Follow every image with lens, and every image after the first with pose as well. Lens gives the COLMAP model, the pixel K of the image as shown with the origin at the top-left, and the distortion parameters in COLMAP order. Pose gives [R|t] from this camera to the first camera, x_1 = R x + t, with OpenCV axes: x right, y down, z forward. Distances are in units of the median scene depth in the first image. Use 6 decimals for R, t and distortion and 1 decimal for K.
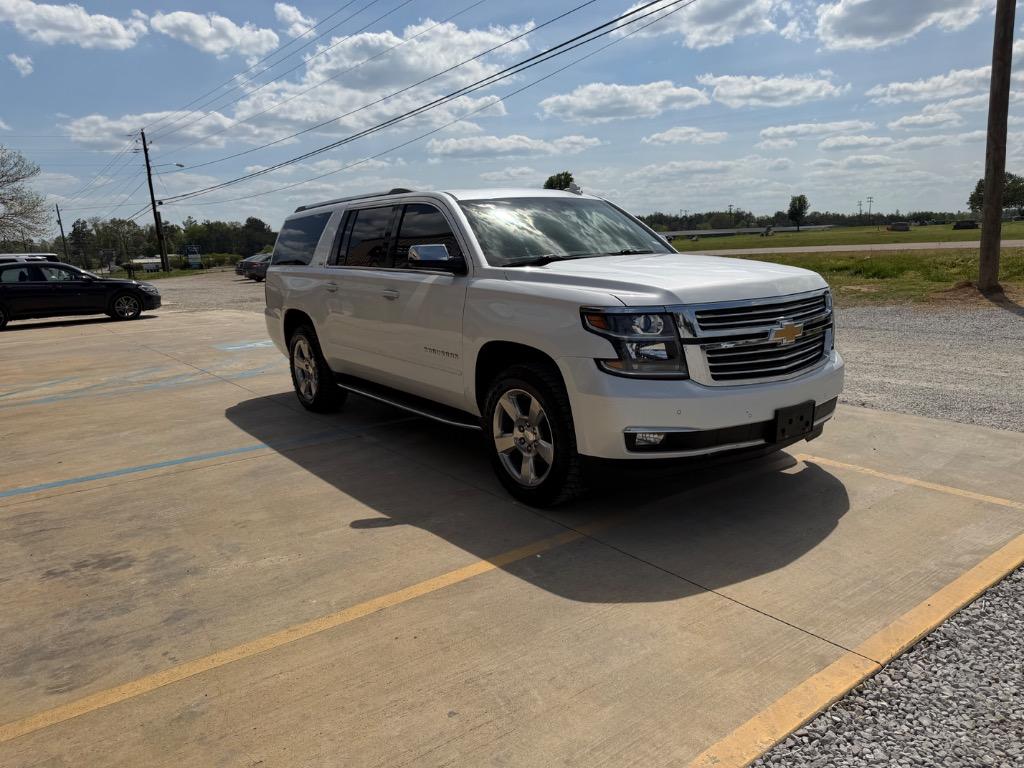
lens RADIAL K [[728.7, 0, 514.3], [0, 728.7, 385.8], [0, 0, 1]] dist [0.018213, -0.023002]
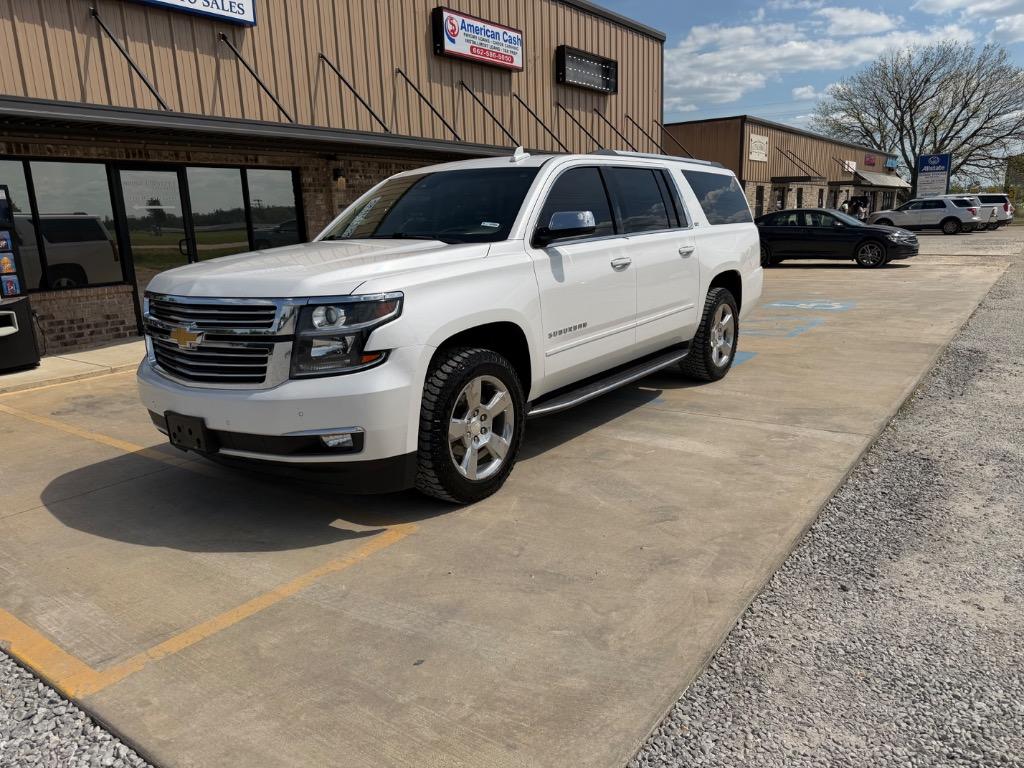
lens RADIAL K [[728.7, 0, 520.9], [0, 728.7, 385.9], [0, 0, 1]] dist [0.018213, -0.023002]
pose [[0.301009, 0.237712, -0.923519, 1.194534], [-0.158228, 0.967459, 0.197450, -0.228461], [0.940403, 0.086692, 0.328826, 0.956847]]
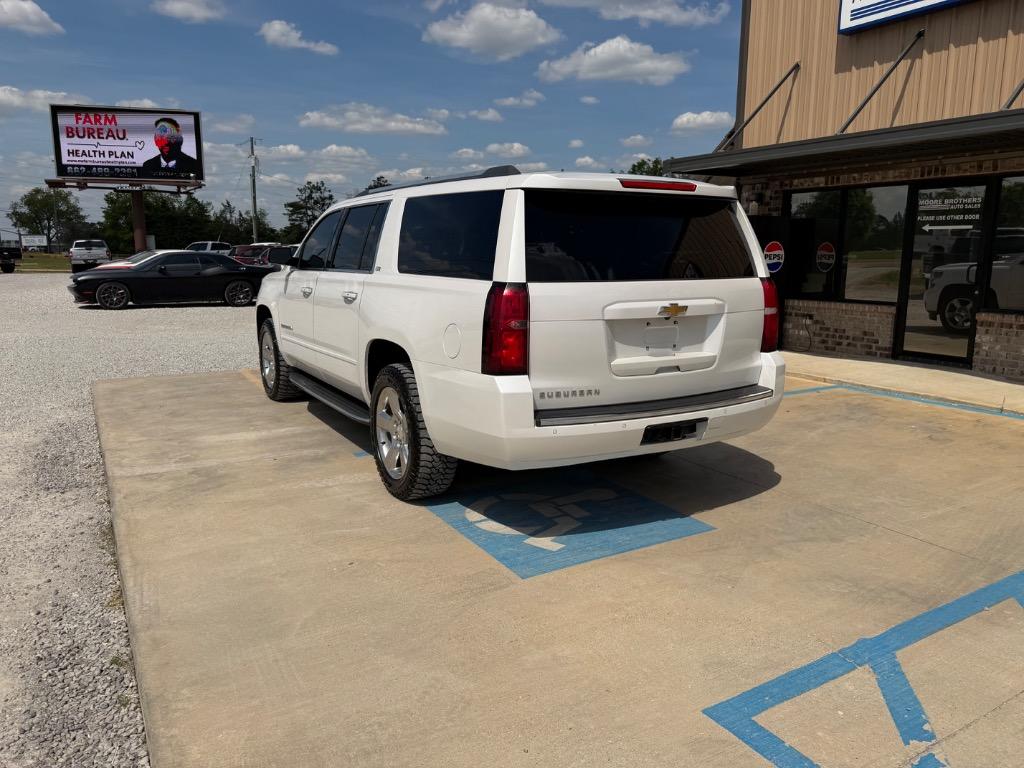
lens RADIAL K [[728.7, 0, 508.7], [0, 728.7, 369.9], [0, 0, 1]] dist [0.018213, -0.023002]
pose [[-0.993553, 0.015754, 0.112272, -0.352240], [0.053306, 0.938921, 0.339978, -0.516972], [-0.100059, 0.343771, -0.933708, 2.716711]]
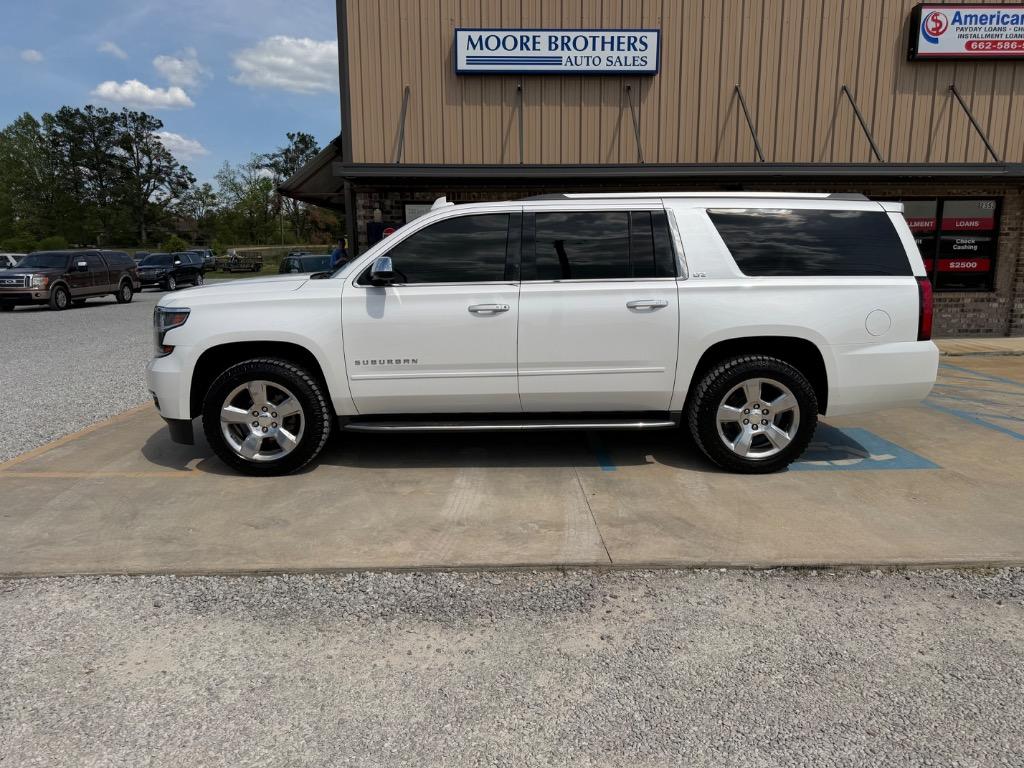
lens RADIAL K [[728.7, 0, 513.1], [0, 728.7, 393.1], [0, 0, 1]] dist [0.018213, -0.023002]
pose [[-0.584013, 0.190579, -0.789055, 1.048259], [-0.128396, 0.938125, 0.321615, -0.457104], [0.801525, 0.289139, -0.523408, 2.103765]]
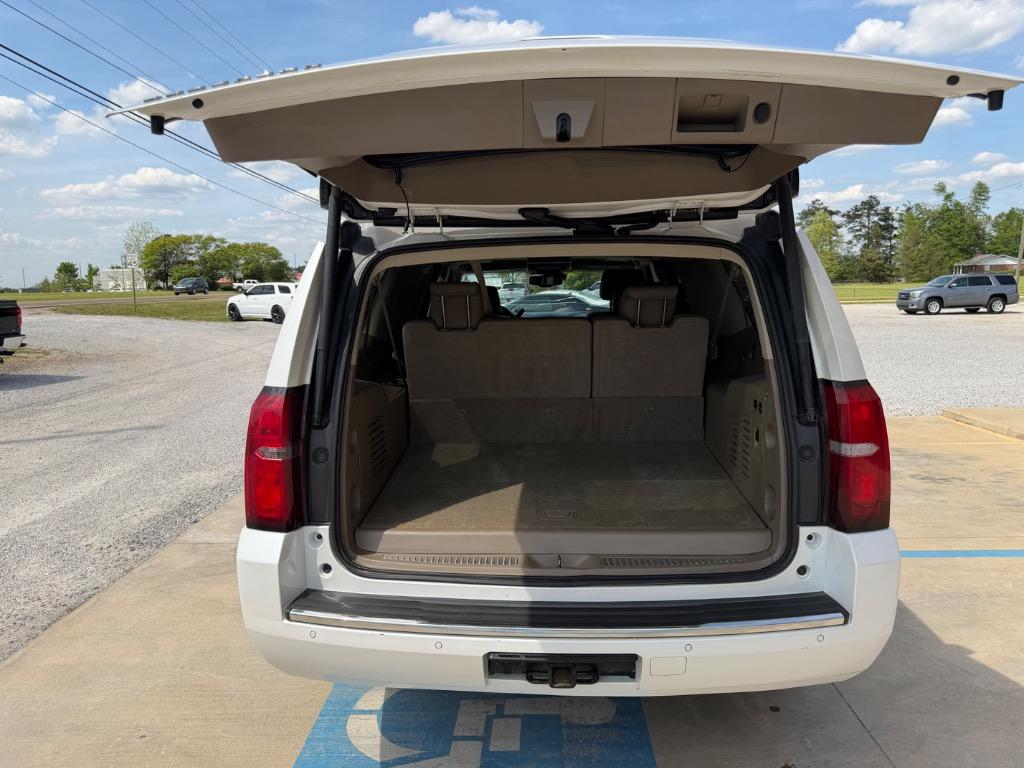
lens RADIAL K [[728.7, 0, 500.1], [0, 728.7, 381.6], [0, 0, 1]] dist [0.018213, -0.023002]
pose [[-0.769841, -0.029698, 0.637545, -0.703393], [0.170124, 0.953228, 0.249829, -0.442810], [-0.615145, 0.300791, -0.728781, 2.232643]]
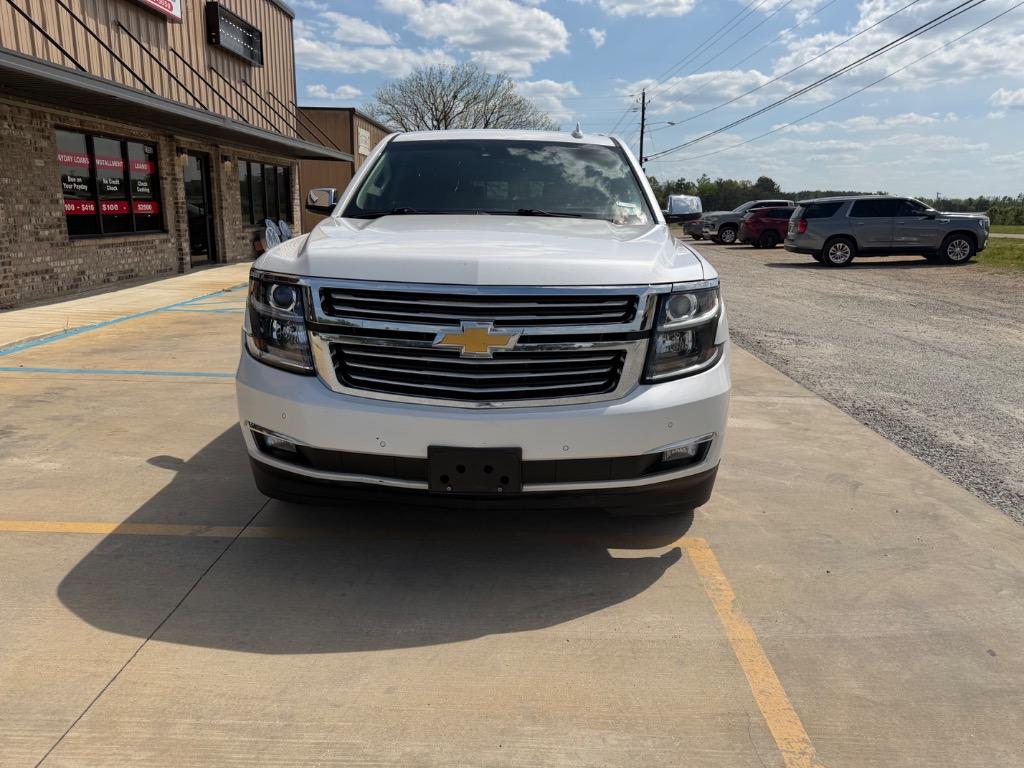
lens RADIAL K [[728.7, 0, 520.1], [0, 728.7, 380.5], [0, 0, 1]] dist [0.018213, -0.023002]
pose [[0.792571, 0.191710, -0.578860, 0.694113], [-0.165456, 0.981291, 0.098448, -0.094273], [0.586903, 0.017748, 0.809463, 0.421673]]
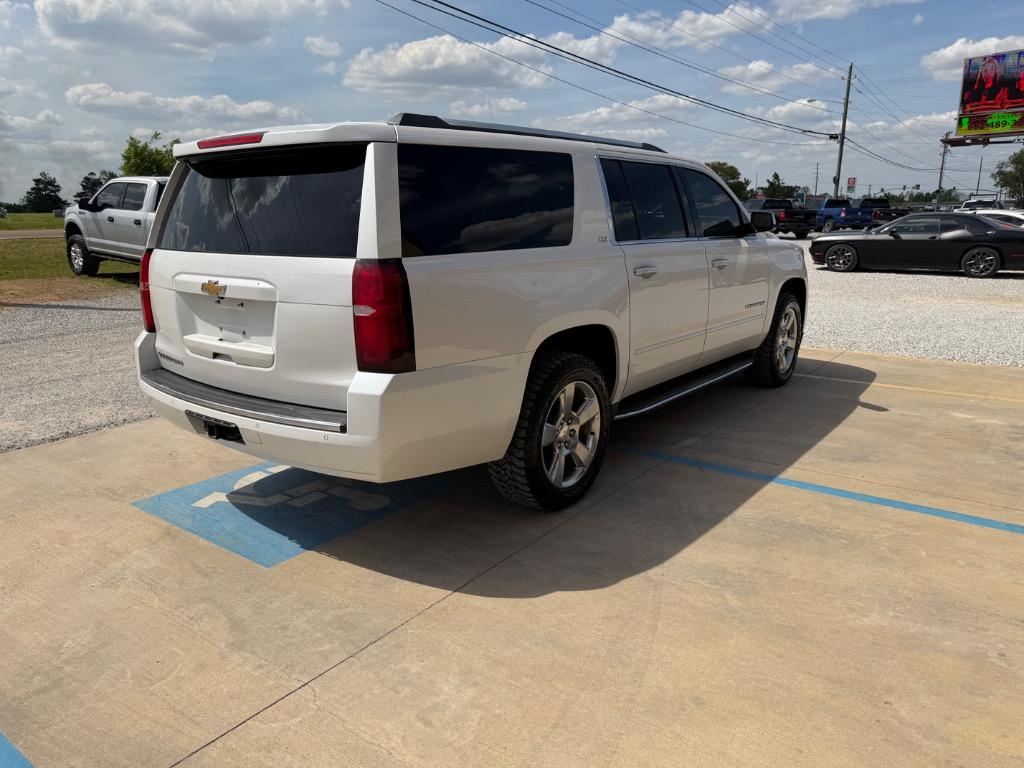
lens RADIAL K [[728.7, 0, 511.2], [0, 728.7, 385.6], [0, 0, 1]] dist [0.018213, -0.023002]
pose [[-0.275673, -0.180625, 0.944129, -1.226620], [0.201394, 0.949536, 0.240463, -0.310742], [-0.939918, 0.256431, -0.225384, 1.804738]]
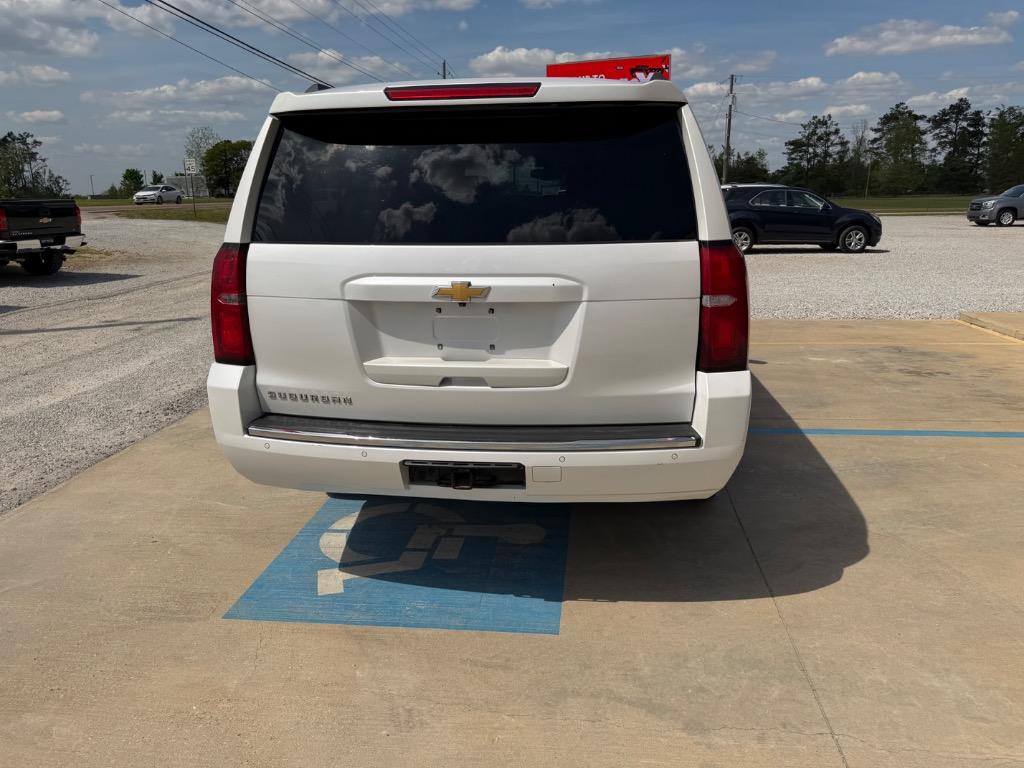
lens RADIAL K [[728.7, 0, 518.0], [0, 728.7, 383.4], [0, 0, 1]] dist [0.018213, -0.023002]
pose [[-0.729496, -0.121902, 0.673034, -0.848534], [0.171862, 0.919754, 0.352869, -0.407515], [-0.662041, 0.373086, -0.650006, 2.240432]]
